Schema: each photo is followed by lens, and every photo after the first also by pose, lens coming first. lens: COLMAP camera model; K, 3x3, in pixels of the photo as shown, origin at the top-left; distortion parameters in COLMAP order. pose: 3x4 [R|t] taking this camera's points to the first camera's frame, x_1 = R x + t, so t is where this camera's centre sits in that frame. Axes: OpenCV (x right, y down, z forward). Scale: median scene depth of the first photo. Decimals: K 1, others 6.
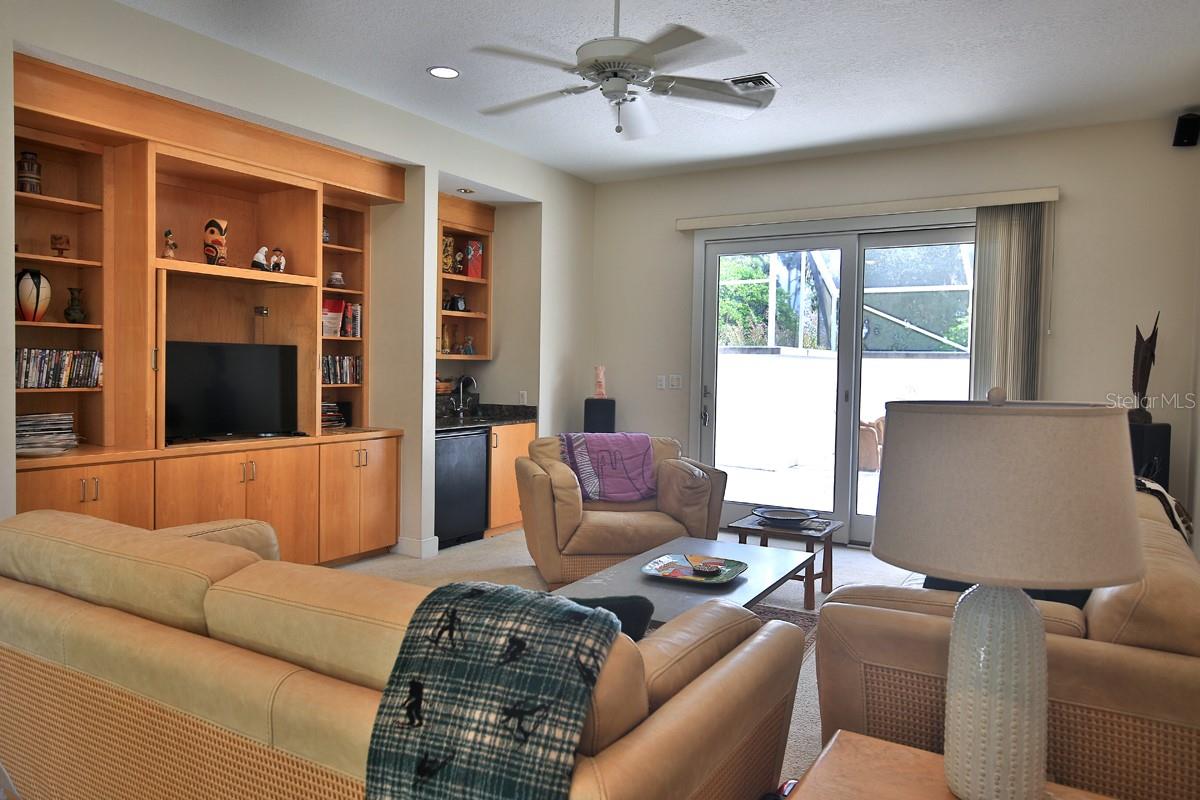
lens RADIAL K [[809.7, 0, 600.0], [0, 809.7, 400.0], [0, 0, 1]] dist [-0.006044, -0.000436]
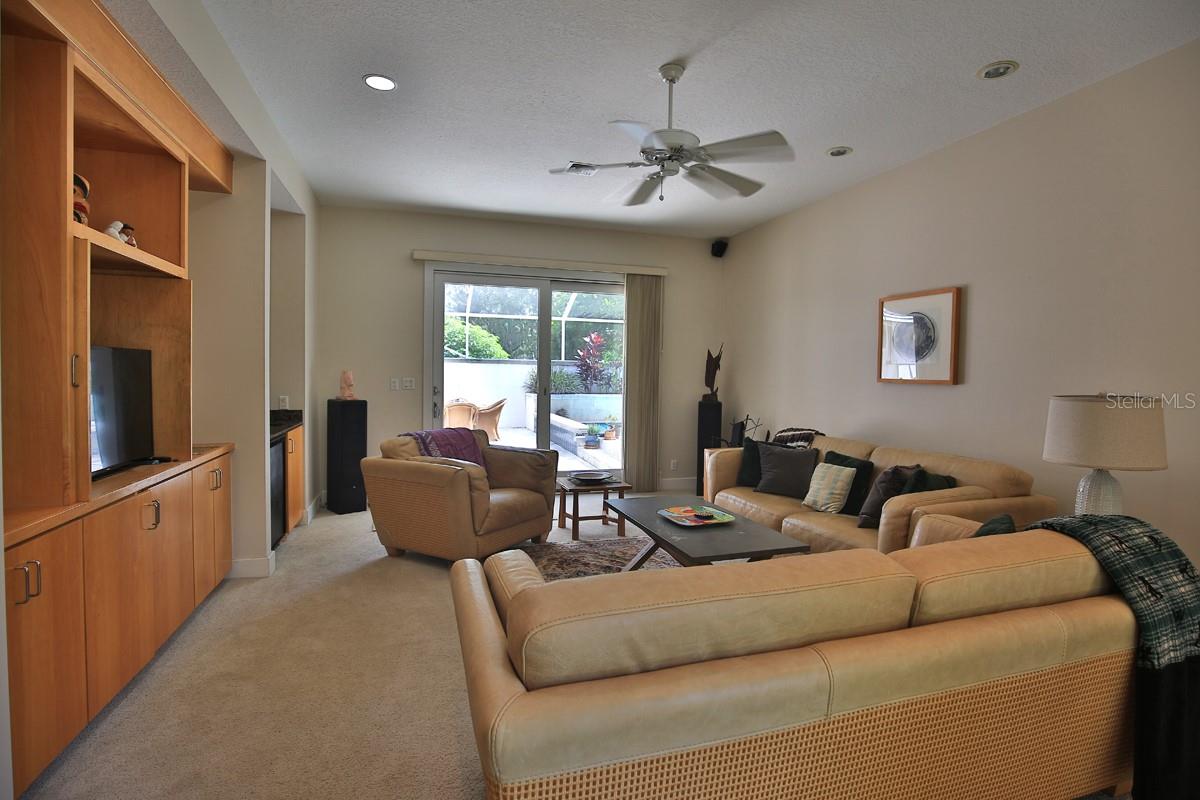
lens RADIAL K [[580.8, 0, 600.0], [0, 580.8, 400.0], [0, 0, 1]] dist [-0.030406, 0.001148]
pose [[0.665810, -0.041028, 0.744992, -0.502568], [0.027511, 0.999158, 0.030438, -0.022691], [-0.745614, 0.000229, 0.666378, 0.290885]]
